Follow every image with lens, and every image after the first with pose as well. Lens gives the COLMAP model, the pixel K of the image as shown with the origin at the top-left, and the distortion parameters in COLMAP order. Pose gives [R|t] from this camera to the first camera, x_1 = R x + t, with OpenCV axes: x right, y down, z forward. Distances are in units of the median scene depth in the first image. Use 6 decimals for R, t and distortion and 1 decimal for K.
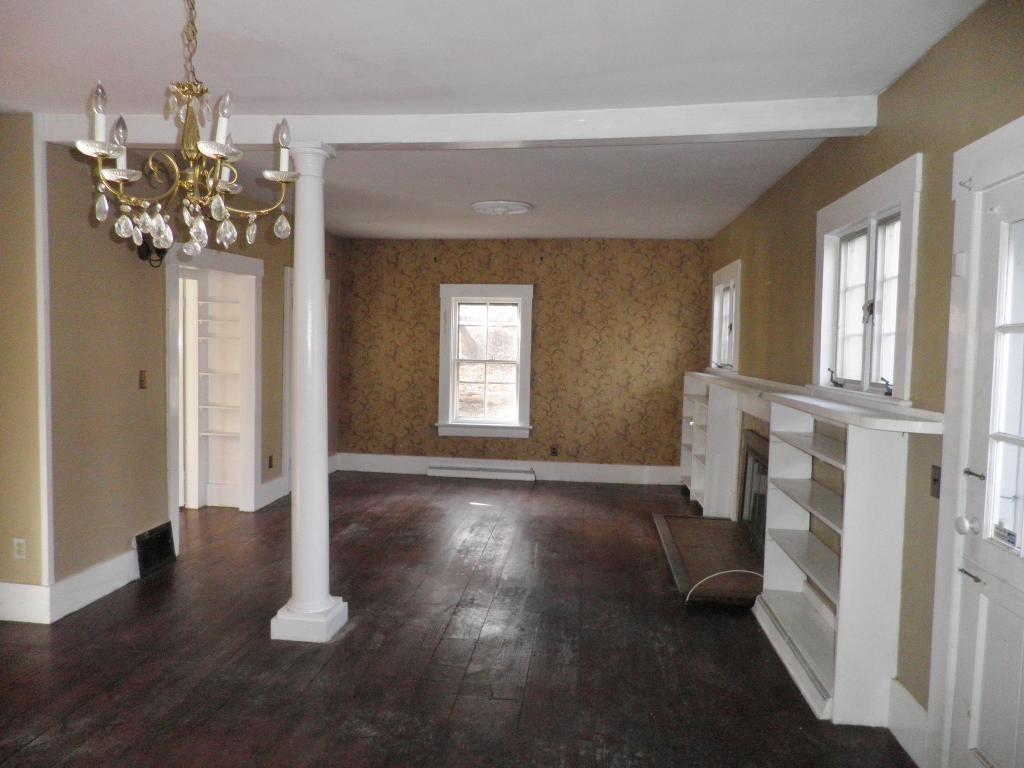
lens RADIAL K [[749.4, 0, 512.0], [0, 749.4, 384.0], [0, 0, 1]] dist [-0.004250, -0.001885]
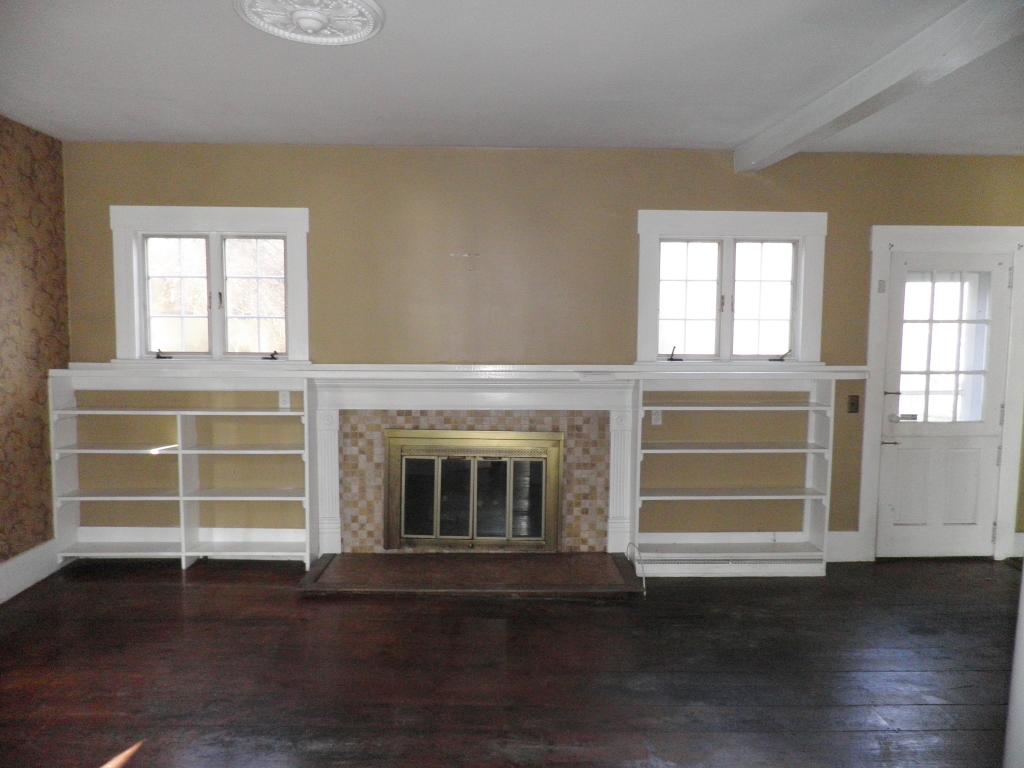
lens RADIAL K [[749.4, 0, 512.0], [0, 749.4, 384.0], [0, 0, 1]] dist [-0.004250, -0.001885]
pose [[-0.117657, -0.107501, 0.987218, -0.367081], [0.047383, 0.992383, 0.113711, -0.053828], [-0.991923, 0.060156, -0.111667, 0.720236]]
